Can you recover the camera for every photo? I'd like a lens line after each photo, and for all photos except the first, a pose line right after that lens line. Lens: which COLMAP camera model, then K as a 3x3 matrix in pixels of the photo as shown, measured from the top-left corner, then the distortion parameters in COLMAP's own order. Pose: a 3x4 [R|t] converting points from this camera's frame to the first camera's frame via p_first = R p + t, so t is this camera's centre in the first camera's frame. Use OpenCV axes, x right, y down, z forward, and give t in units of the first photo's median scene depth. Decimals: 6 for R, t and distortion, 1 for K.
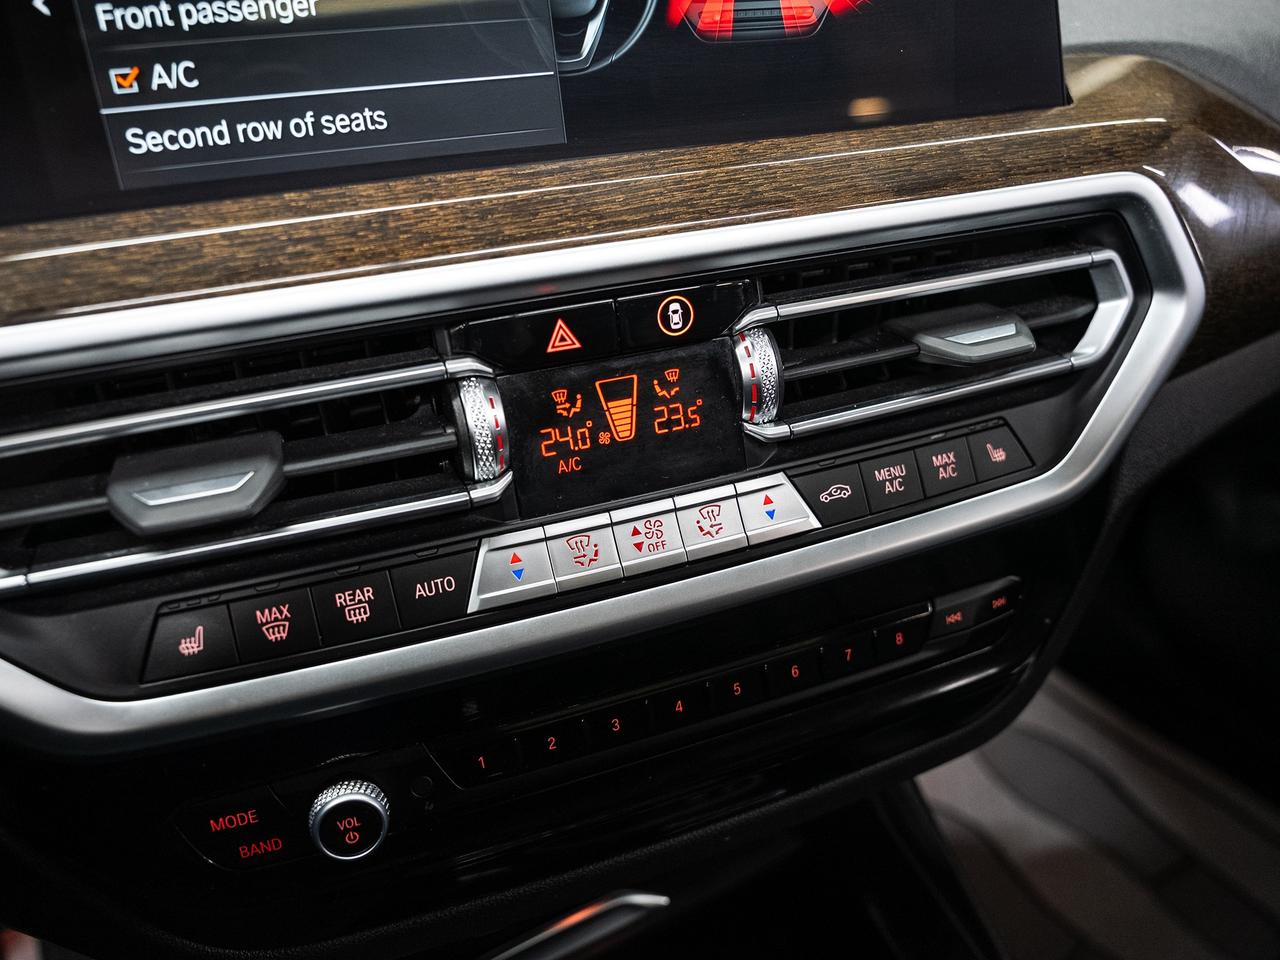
lens RADIAL K [[979.3, 0, 640.9], [0, 979.3, 492.3], [0, 0, 1]] dist [-0.031912, 0.002860]
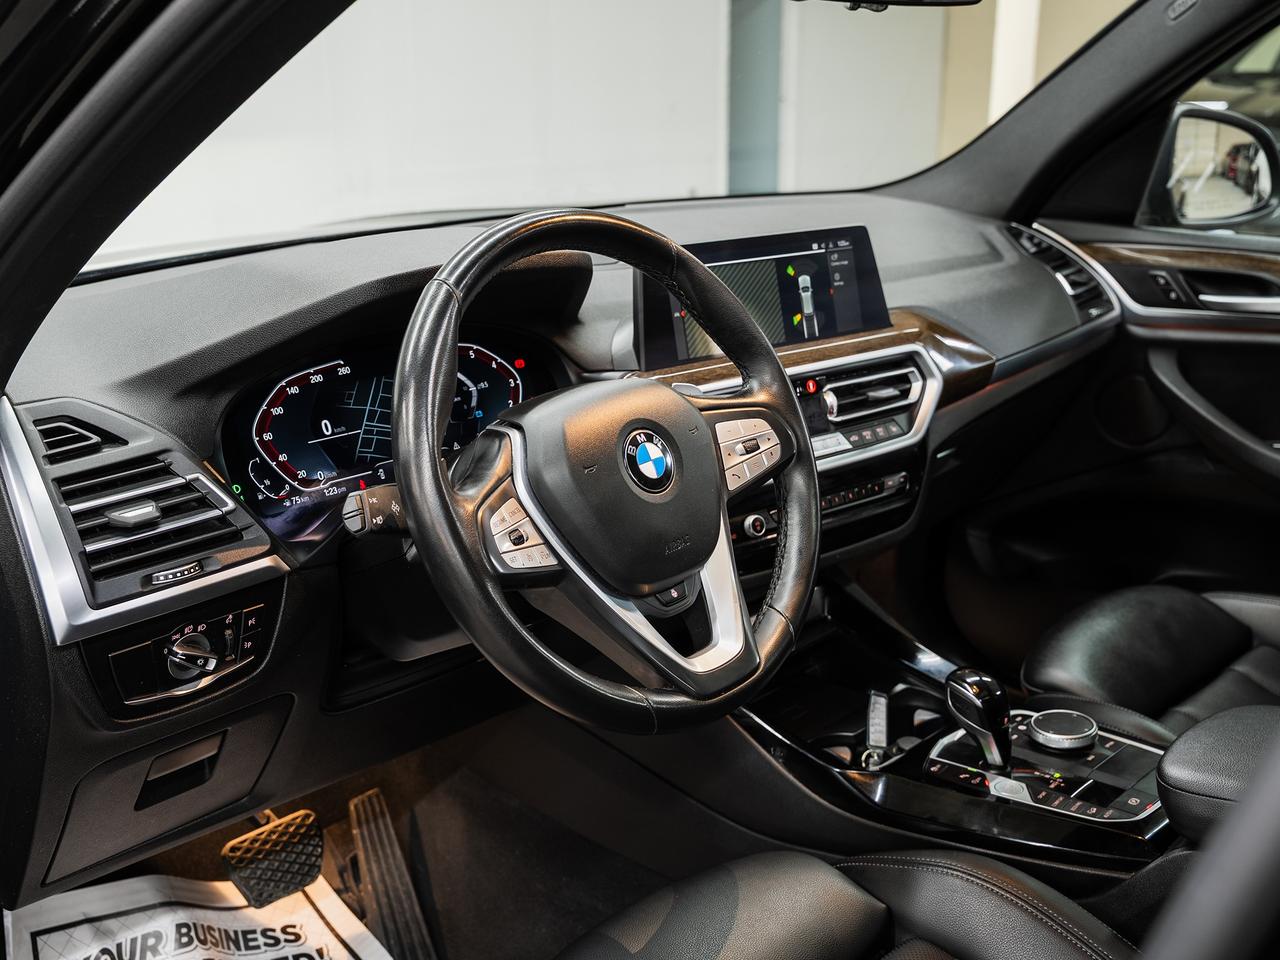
lens RADIAL K [[1376.5, 0, 637.3], [0, 1376.5, 486.8], [0, 0, 1]] dist [-0.086219, 0.000000]
pose [[0.954509, -0.080717, 0.287048, -1.917625], [0.155460, 0.956187, -0.248070, 1.238458], [-0.254448, 0.281410, 0.925238, -3.185839]]
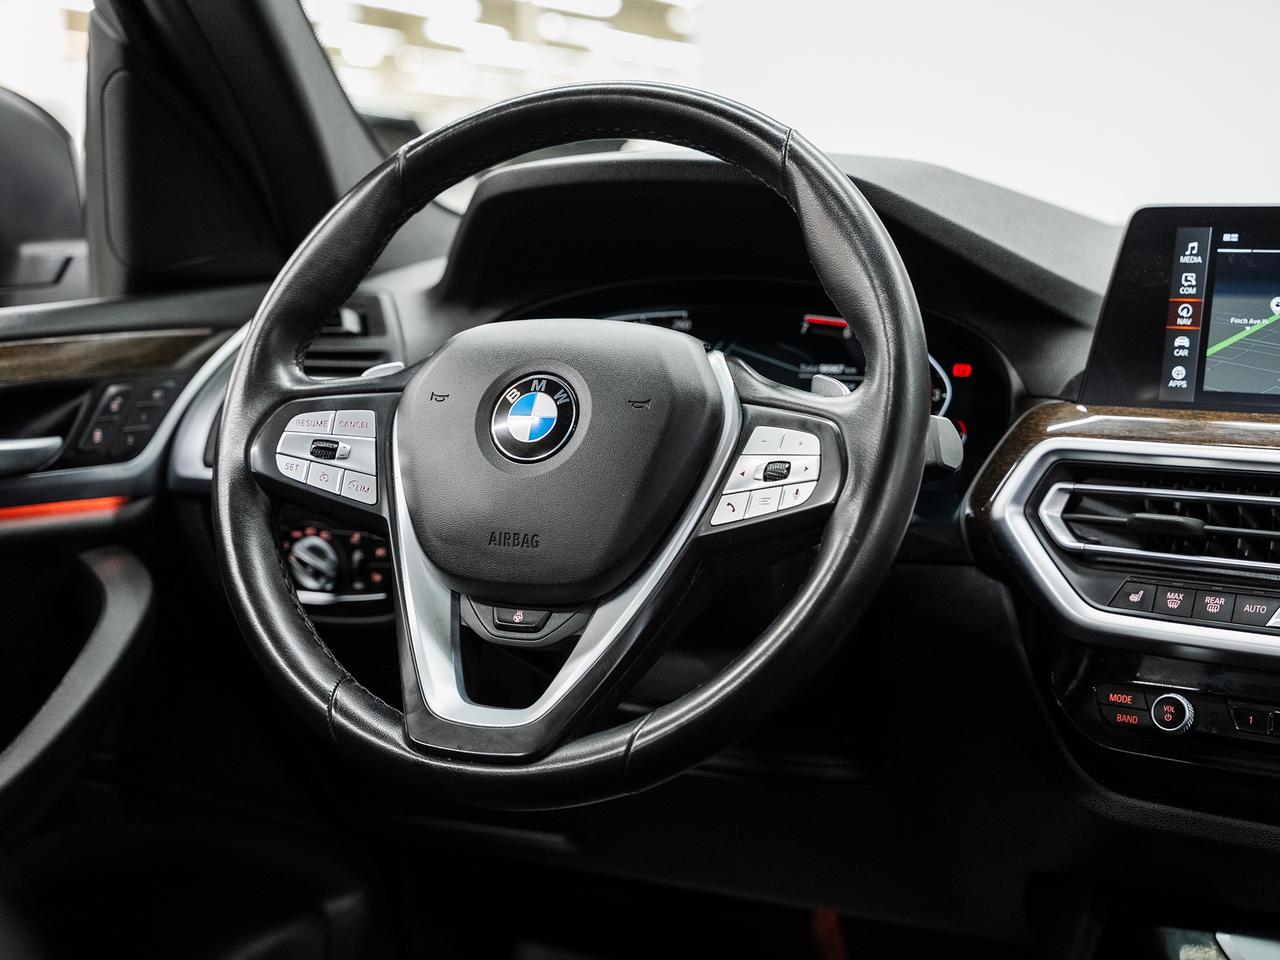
lens RADIAL K [[1958.9, 0, 632.9], [0, 1958.9, 466.8], [0, 0, 1]] dist [0.035625, 0.000000]
pose [[0.615993, 0.120994, -0.778404, 1.785548], [-0.429617, 0.879848, -0.203217, 1.035243], [0.660289, 0.459596, 0.593961, -1.973692]]
